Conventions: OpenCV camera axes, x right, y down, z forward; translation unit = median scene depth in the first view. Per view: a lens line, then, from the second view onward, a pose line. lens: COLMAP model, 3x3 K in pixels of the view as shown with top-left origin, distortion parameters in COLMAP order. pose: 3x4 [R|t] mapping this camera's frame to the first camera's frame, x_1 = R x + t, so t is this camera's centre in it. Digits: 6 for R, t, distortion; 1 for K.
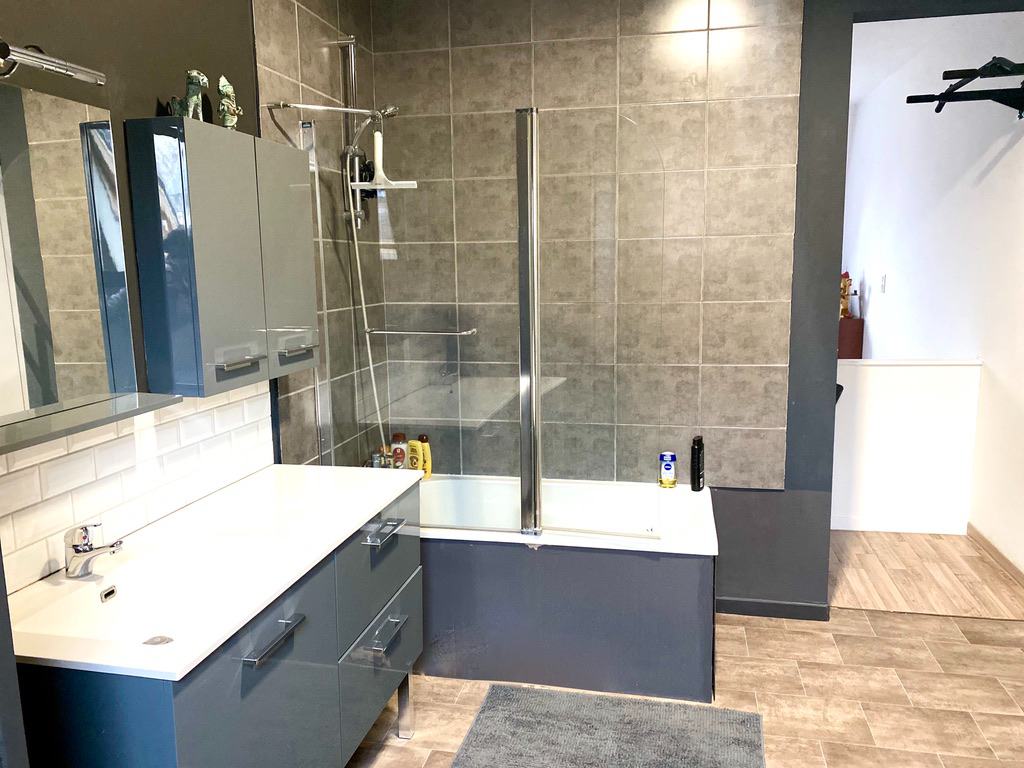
lens RADIAL K [[790.7, 0, 512.0], [0, 790.7, 384.0], [0, 0, 1]] dist [0.104255, -0.193667]
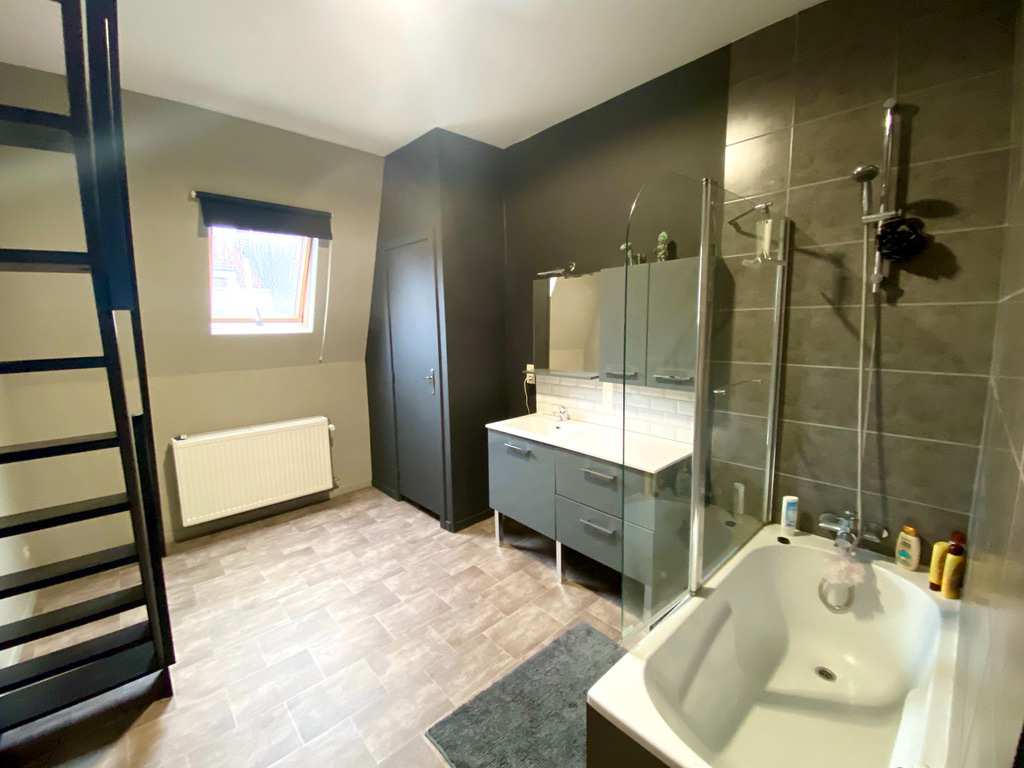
lens RADIAL K [[426.4, 0, 512.0], [0, 426.4, 384.0], [0, 0, 1]] dist [0.000764, 0.000048]
pose [[-0.586439, 0.126484, -0.800057, 0.736803], [-0.114185, 0.964960, 0.236251, -0.225083], [0.801904, 0.229902, -0.551448, 1.304633]]
